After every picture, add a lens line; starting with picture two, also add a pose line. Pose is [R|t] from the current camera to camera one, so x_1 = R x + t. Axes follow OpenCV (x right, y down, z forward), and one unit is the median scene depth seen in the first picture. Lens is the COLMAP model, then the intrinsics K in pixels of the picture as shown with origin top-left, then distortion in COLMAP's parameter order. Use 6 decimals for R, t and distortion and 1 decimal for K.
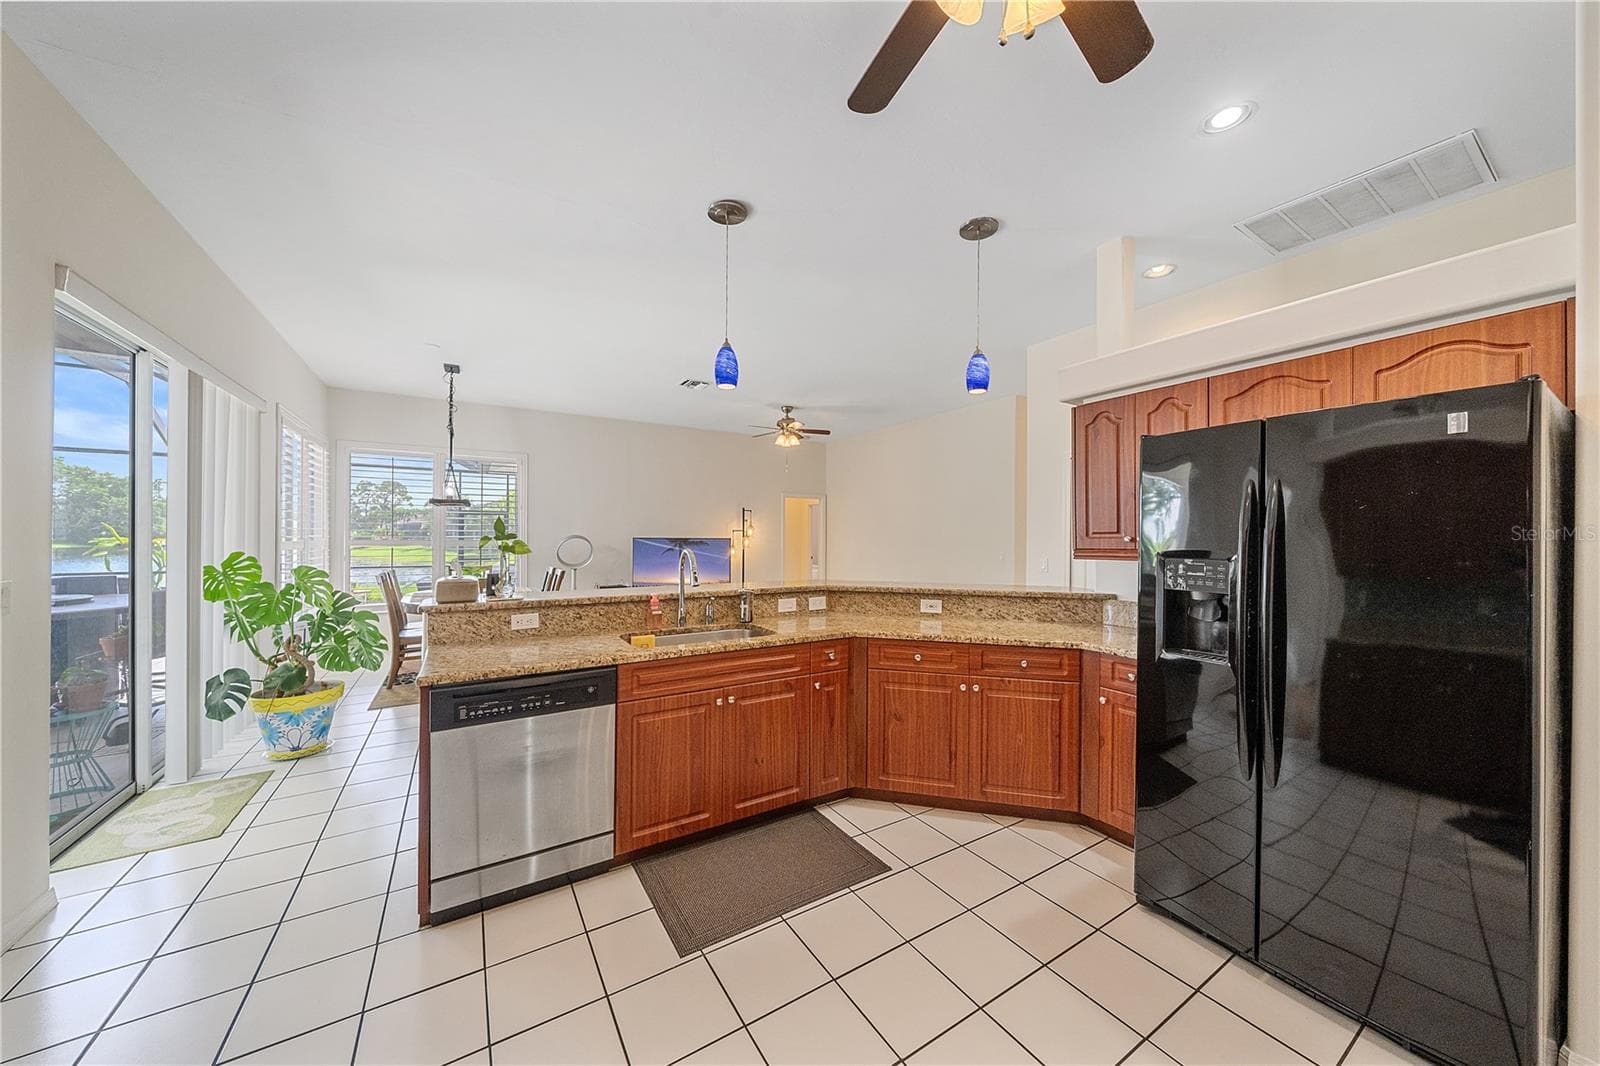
lens RADIAL K [[548.8, 0, 811.9], [0, 548.8, 535.1], [0, 0, 1]] dist [0.000215, 0.001094]
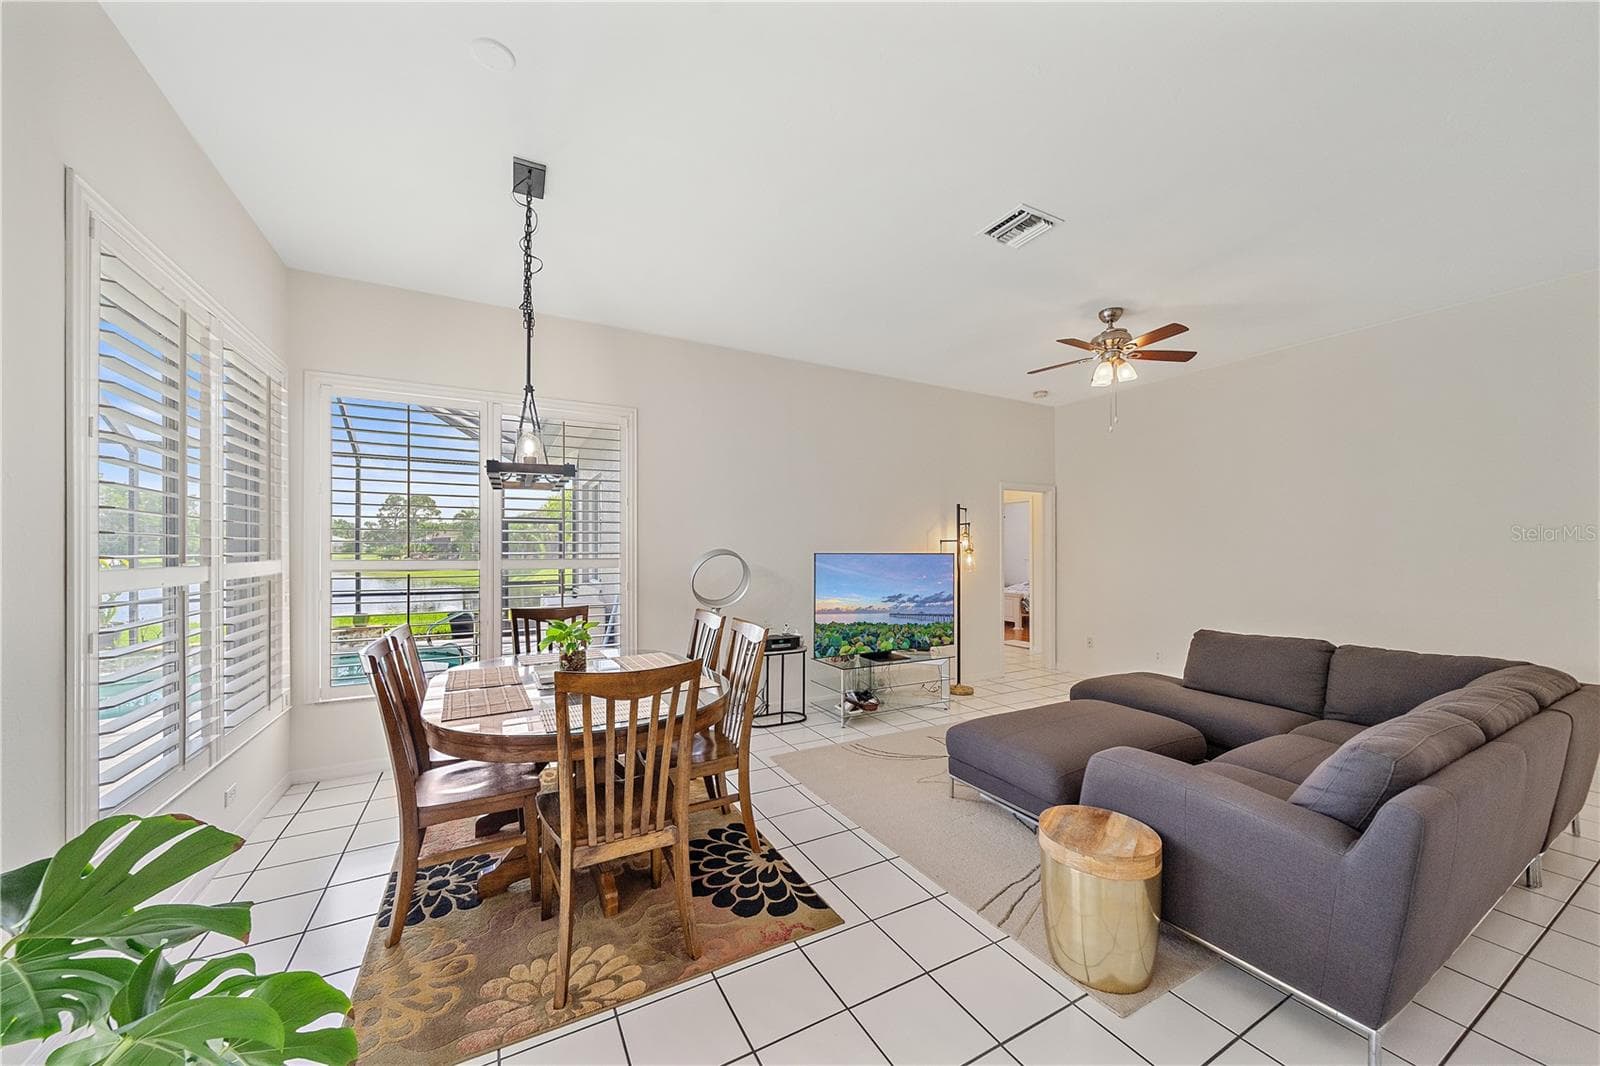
lens RADIAL K [[548.8, 0, 796.5], [0, 548.8, 547.6], [0, 0, 1]] dist [0.000215, 0.001094]
pose [[0.998490, -0.006533, -0.054549, -0.341533], [0.006464, 0.999978, -0.001439, -0.002216], [0.054557, 0.001084, 0.998510, 0.464902]]
